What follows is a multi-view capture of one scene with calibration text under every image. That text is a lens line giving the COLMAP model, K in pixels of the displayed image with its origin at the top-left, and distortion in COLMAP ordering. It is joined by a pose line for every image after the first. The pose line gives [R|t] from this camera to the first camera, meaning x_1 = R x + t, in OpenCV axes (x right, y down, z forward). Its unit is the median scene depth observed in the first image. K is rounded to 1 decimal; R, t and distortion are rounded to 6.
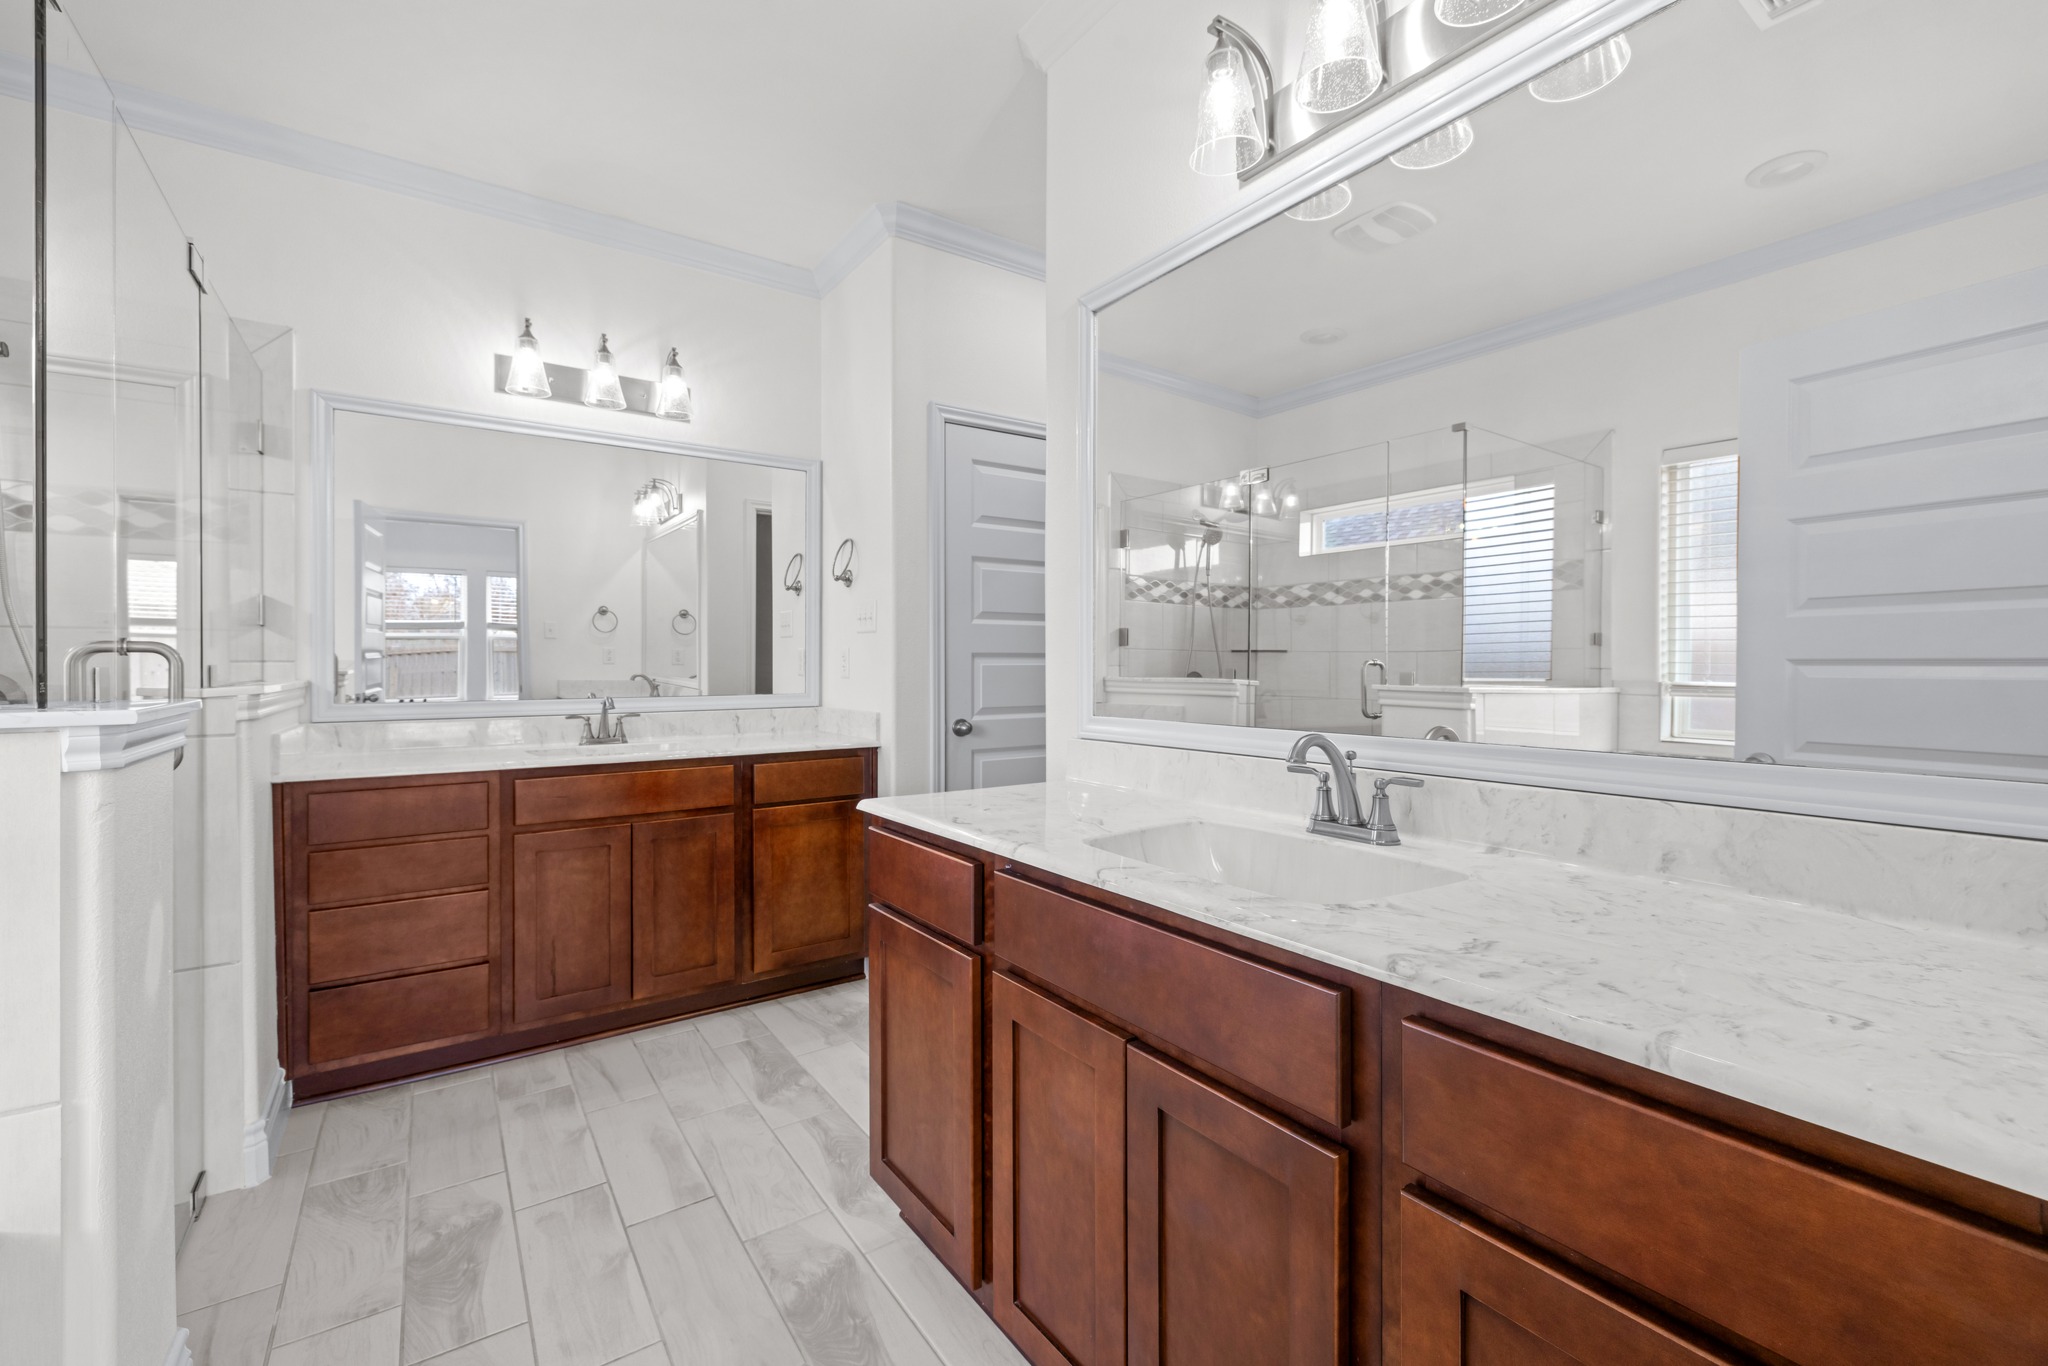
lens RADIAL K [[866.3, 0, 1028.4], [0, 866.3, 667.1], [0, 0, 1]] dist [-0.001256, -0.000199]
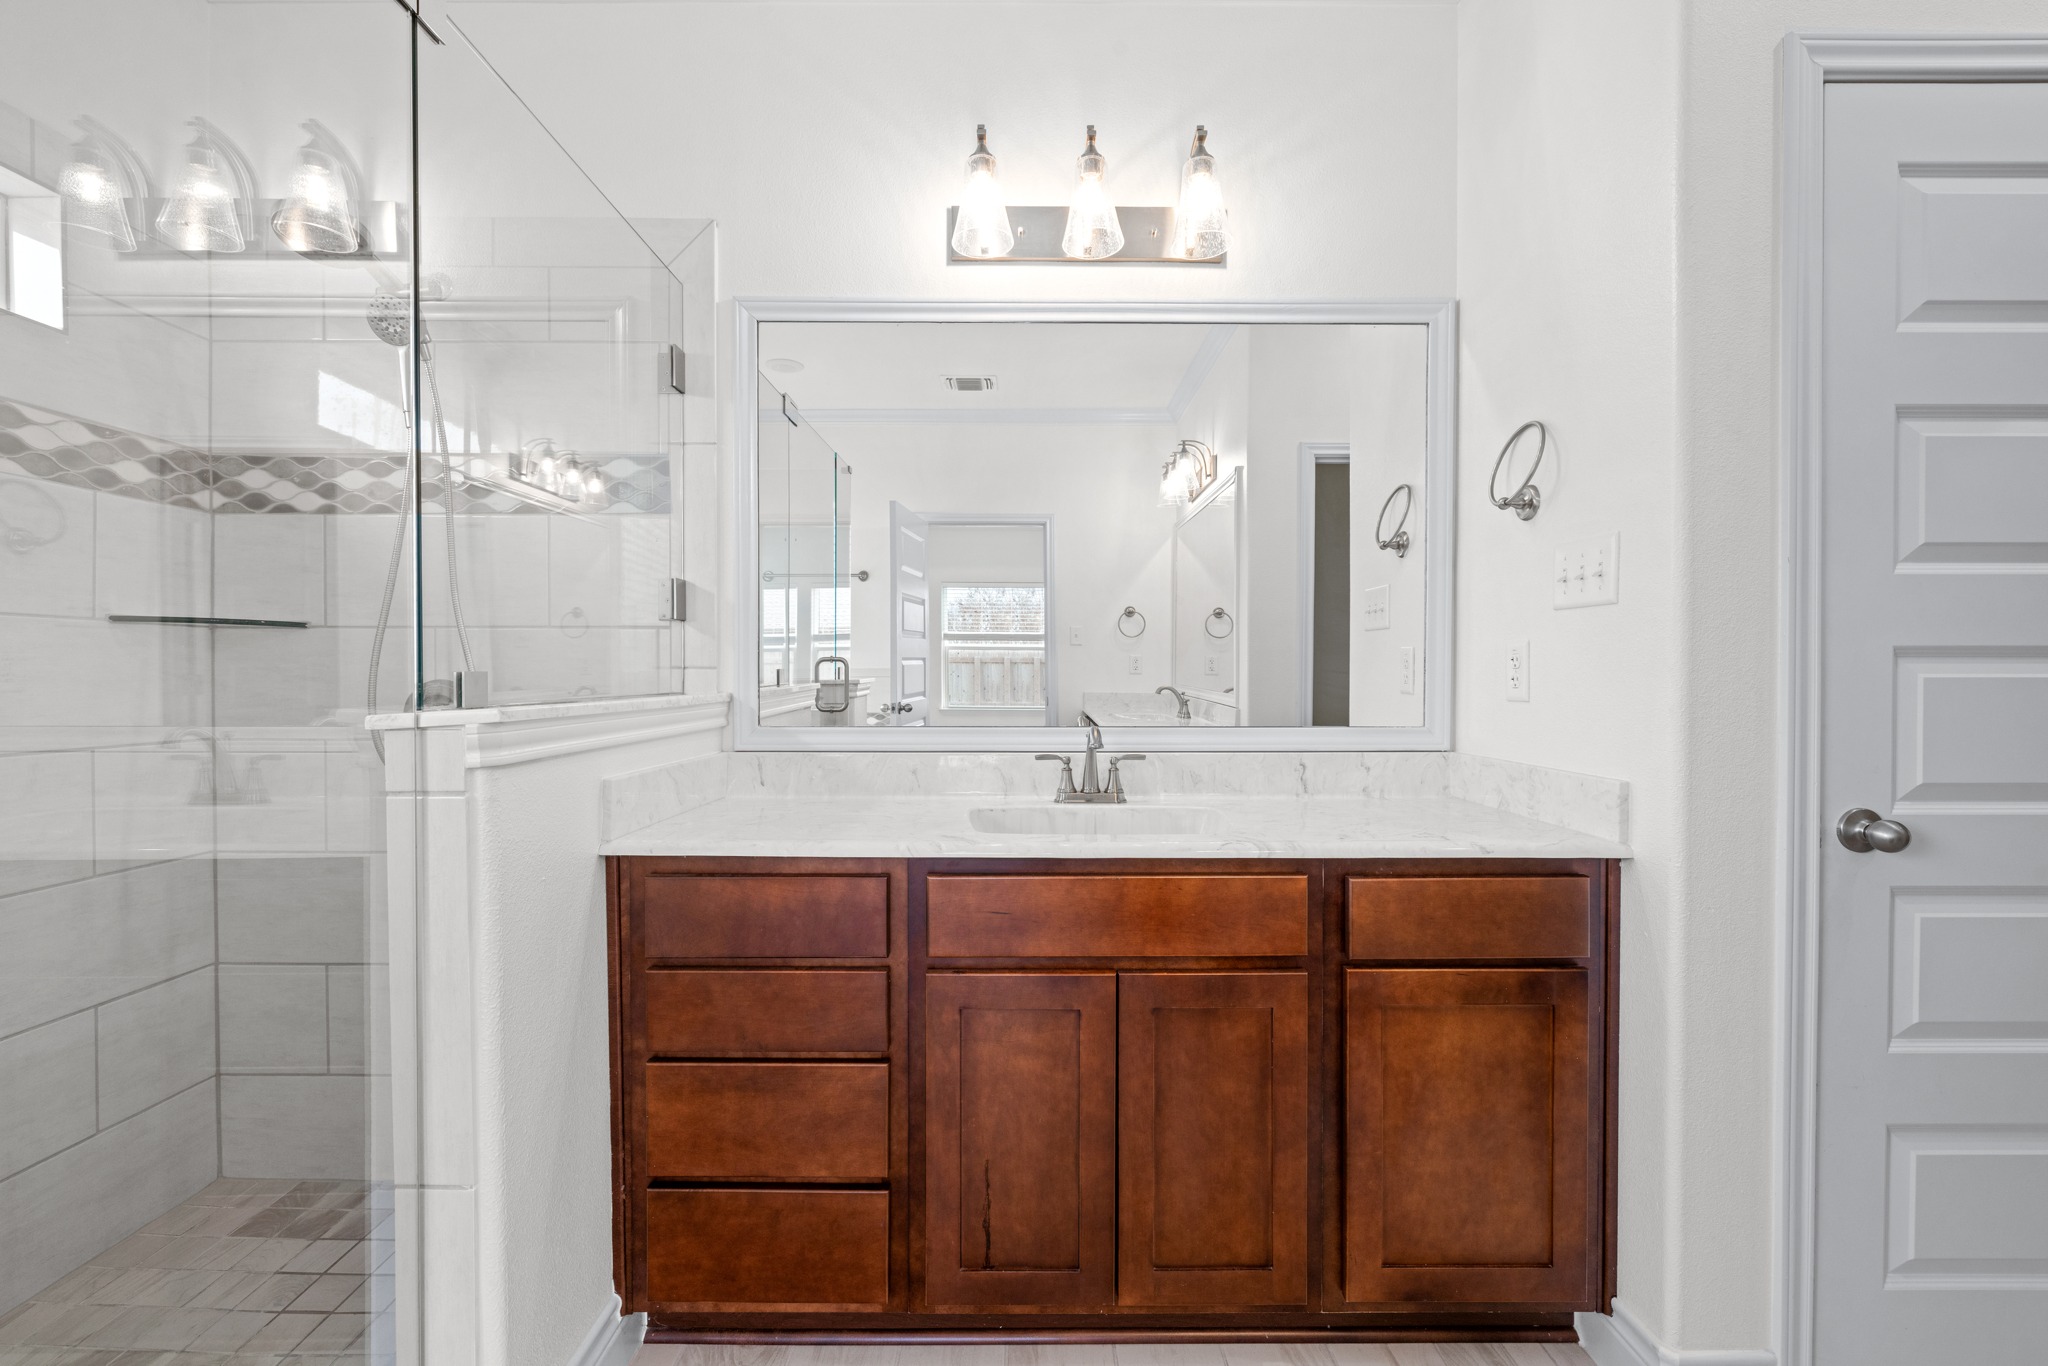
lens RADIAL K [[866.3, 0, 1023.8], [0, 866.3, 679.4], [0, 0, 1]] dist [-0.001256, -0.000199]
pose [[0.824456, 0.005493, -0.565899, -0.190703], [-0.004523, 0.999985, 0.003117, -0.000398], [0.565907, -0.000011, 0.824469, 0.489526]]
